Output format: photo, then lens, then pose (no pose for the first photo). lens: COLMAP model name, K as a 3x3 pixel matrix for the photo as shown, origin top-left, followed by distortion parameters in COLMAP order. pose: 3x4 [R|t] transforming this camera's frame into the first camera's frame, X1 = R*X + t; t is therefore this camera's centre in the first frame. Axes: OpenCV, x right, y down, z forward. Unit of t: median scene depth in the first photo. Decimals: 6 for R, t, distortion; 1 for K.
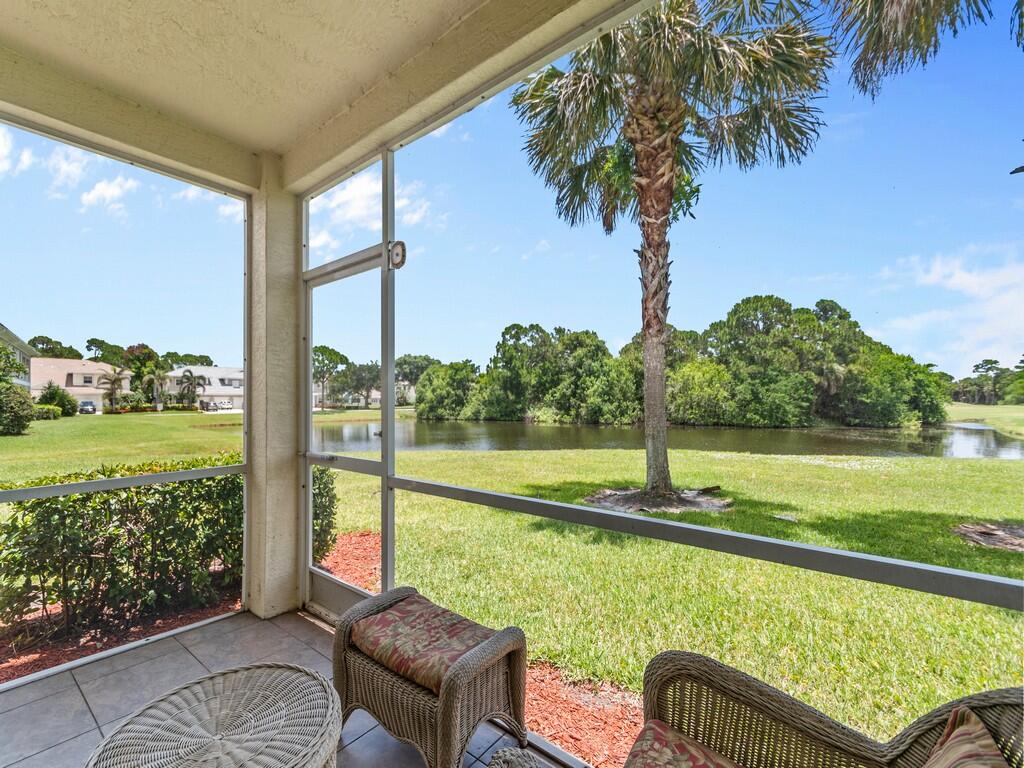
lens RADIAL K [[455.0, 0, 483.1], [0, 455.0, 390.3], [0, 0, 1]] dist [0.001060, -0.000185]
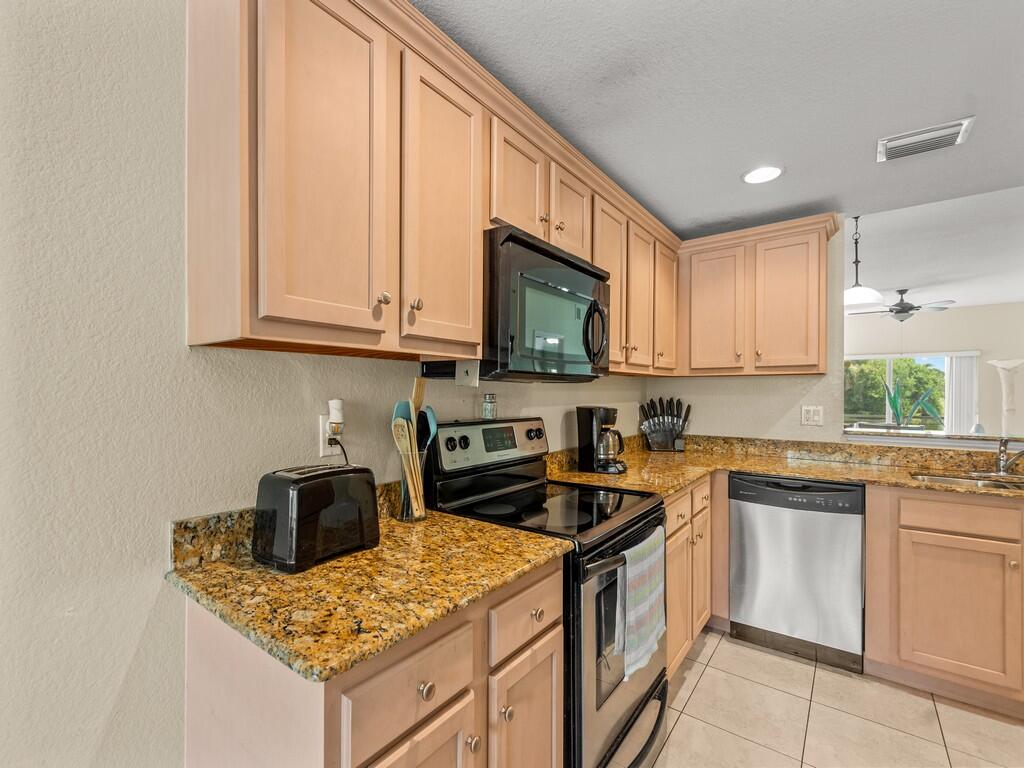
lens RADIAL K [[459.0, 0, 501.6], [0, 459.0, 396.6], [0, 0, 1]] dist [0.001317, -0.000558]
pose [[0.999354, 0.005216, 0.035549, -0.150049], [-0.006278, 0.999535, 0.029845, -0.003948], [-0.035377, -0.030049, 0.998922, -0.135766]]
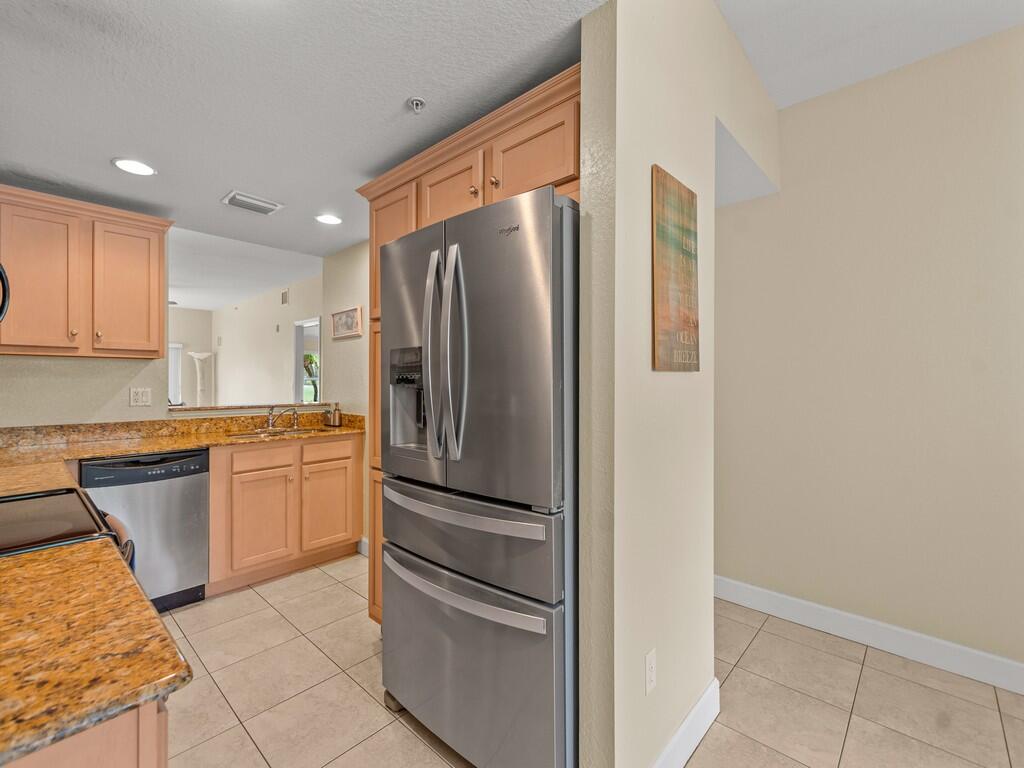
lens RADIAL K [[449.5, 0, 489.4], [0, 449.5, 379.4], [0, 0, 1]] dist [0.000141, -0.000244]
pose [[0.072165, 0.004750, 0.997381, -0.163167], [-0.026233, 0.999652, -0.002863, -0.003619], [-0.997048, -0.025958, 0.072265, -0.132071]]
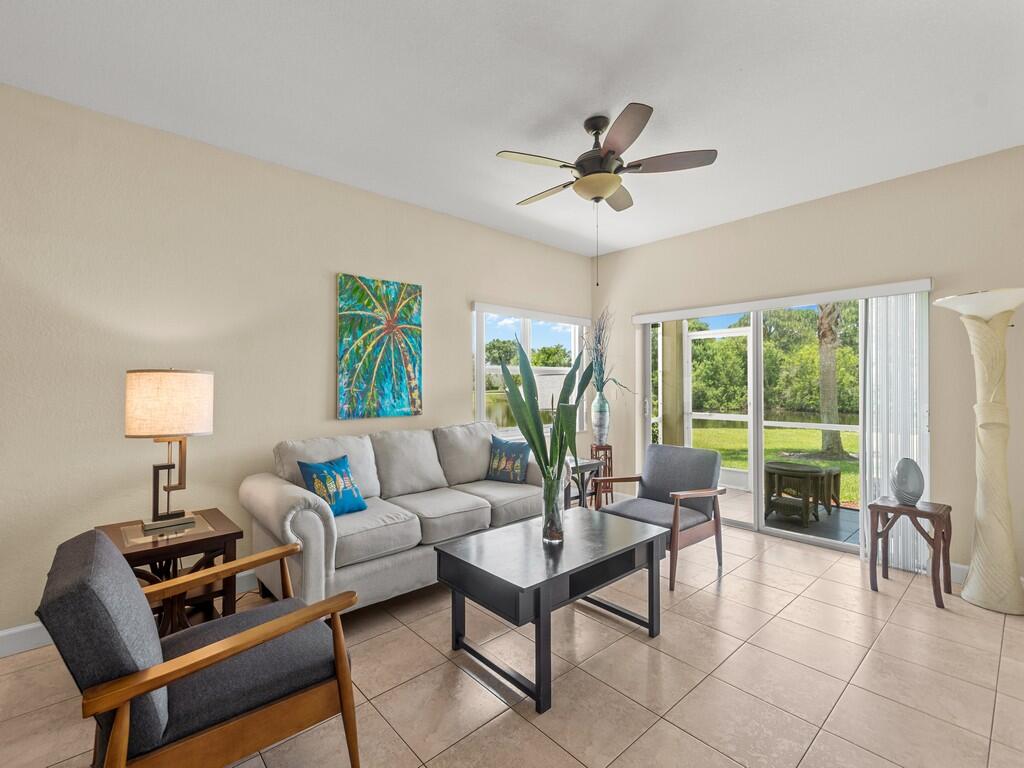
lens RADIAL K [[462.9, 0, 478.9], [0, 462.9, 380.9], [0, 0, 1]] dist [0.018534, -0.011047]
pose [[0.984563, -0.000131, -0.175031, -0.051064], [0.002731, 0.999889, 0.014619, -0.002946], [0.175010, -0.014871, 0.984454, -0.072154]]
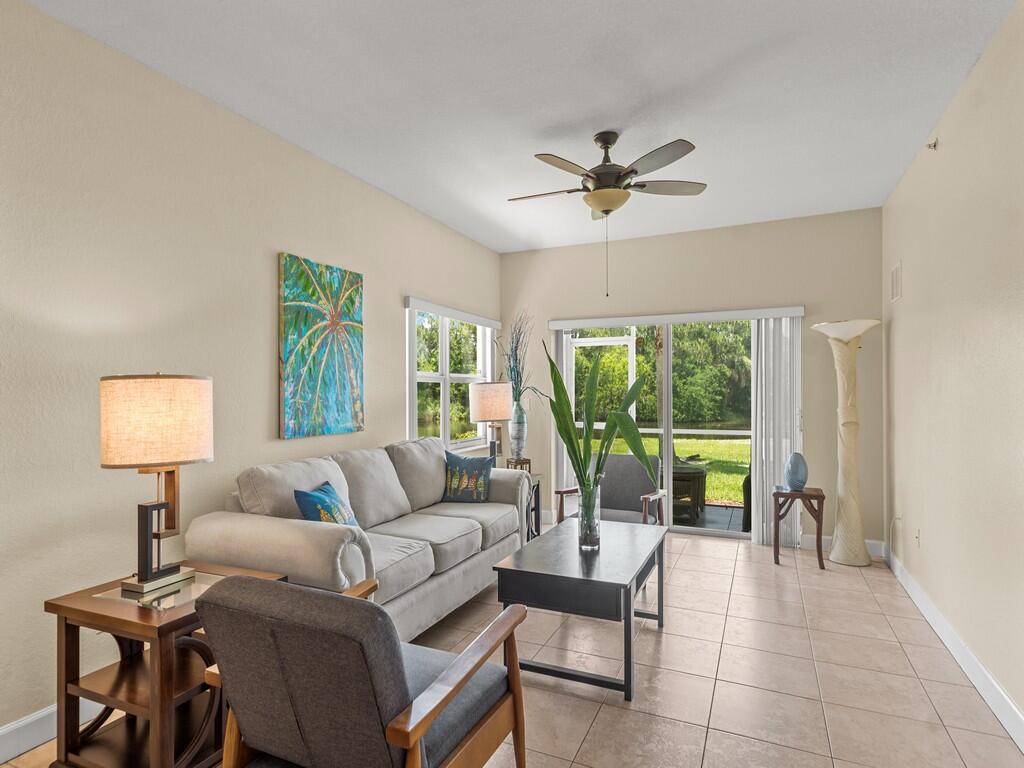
lens RADIAL K [[579.1, 0, 495.8], [0, 579.1, 392.1], [0, 0, 1]] dist [0.000478, 0.000335]
pose [[0.966503, -0.002244, 0.256647, -0.072983], [-0.002541, 0.999829, 0.018311, -0.003020], [-0.256644, -0.018349, 0.966332, -0.078443]]
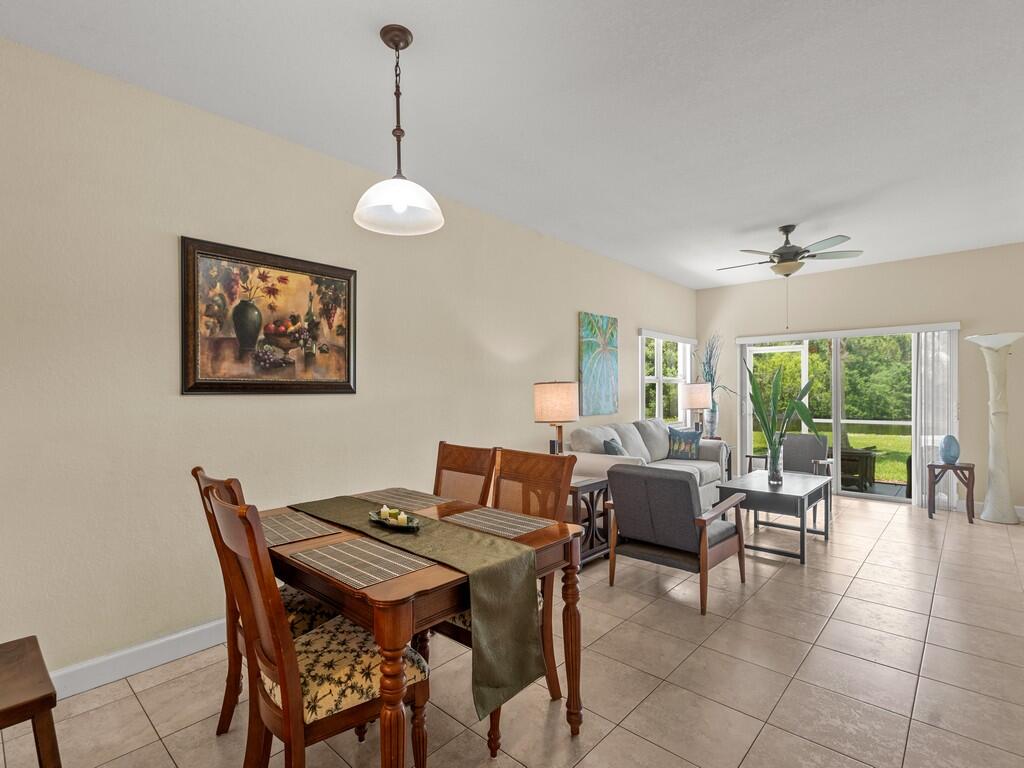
lens RADIAL K [[504.5, 0, 487.8], [0, 504.5, 392.3], [0, 0, 1]] dist [0.013078, -0.010880]
pose [[0.997589, -0.003223, -0.069318, -0.088962], [0.004789, 0.999737, 0.022437, -0.003501], [0.069228, -0.022715, 0.997342, -0.108302]]
